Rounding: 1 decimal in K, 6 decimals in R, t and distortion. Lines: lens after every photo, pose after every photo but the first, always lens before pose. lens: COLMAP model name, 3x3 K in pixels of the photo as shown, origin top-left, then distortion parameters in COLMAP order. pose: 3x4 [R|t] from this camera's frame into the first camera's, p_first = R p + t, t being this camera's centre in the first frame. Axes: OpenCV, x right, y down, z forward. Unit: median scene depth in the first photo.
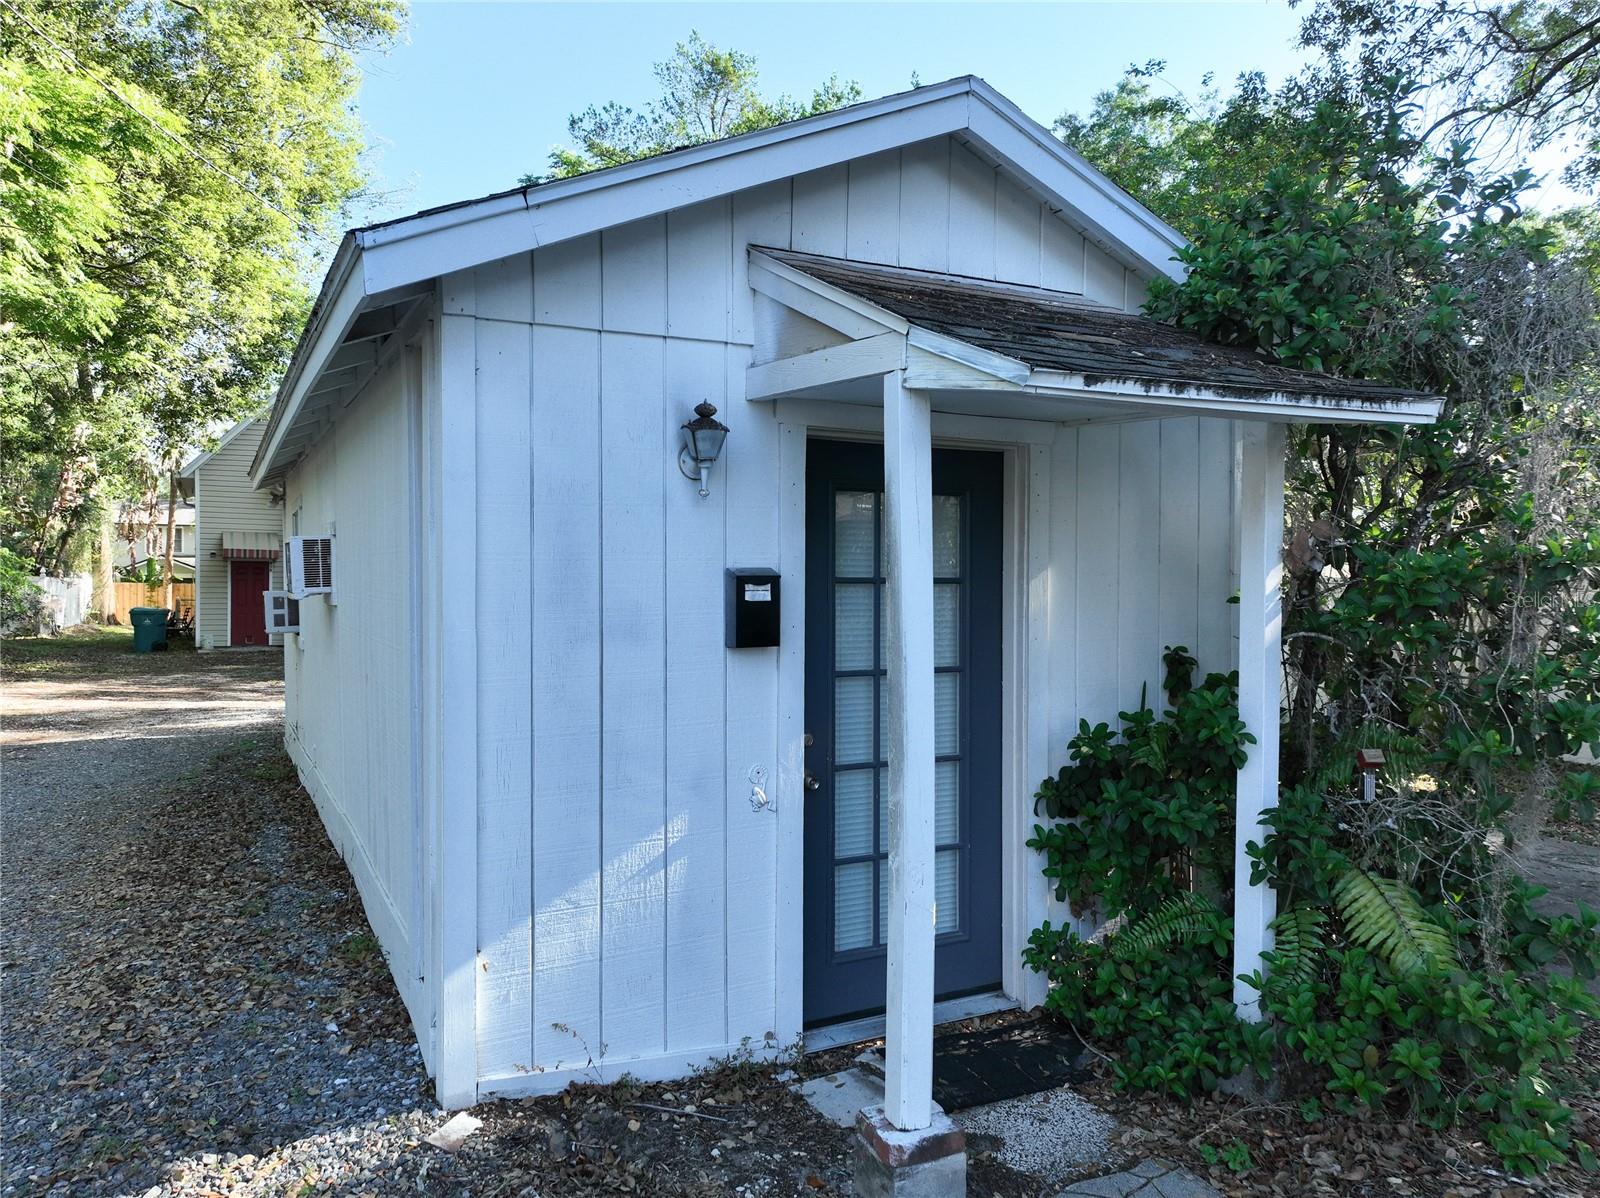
lens RADIAL K [[1118.0, 0, 800.0], [0, 1118.0, 599.0], [0, 0, 1]] dist [0.027278, 0.002780]
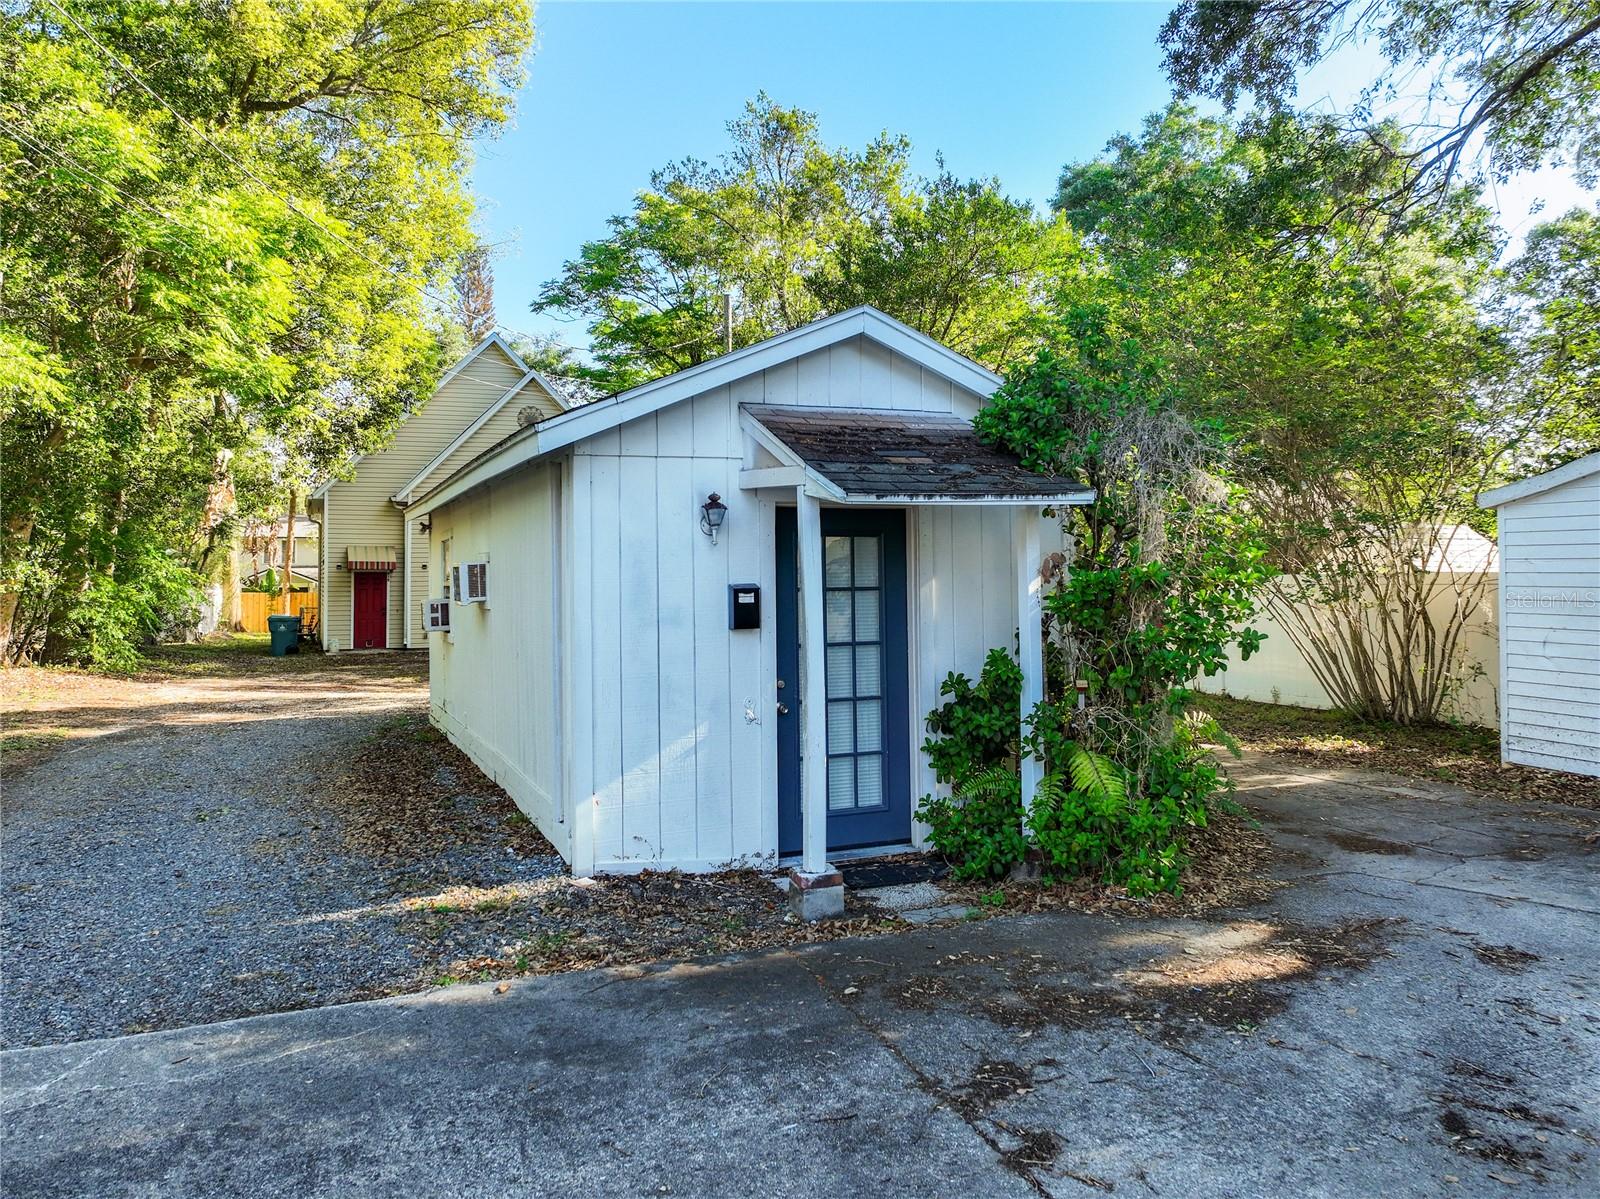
lens RADIAL K [[1111.2, 0, 810.9], [0, 1111.2, 548.6], [0, 0, 1]] dist [-0.000725, 0.018877]
pose [[0.997788, -0.016920, -0.064291, 0.045432], [0.013970, 0.998841, -0.046052, -0.000297], [0.064996, 0.045052, 0.996868, -0.190575]]
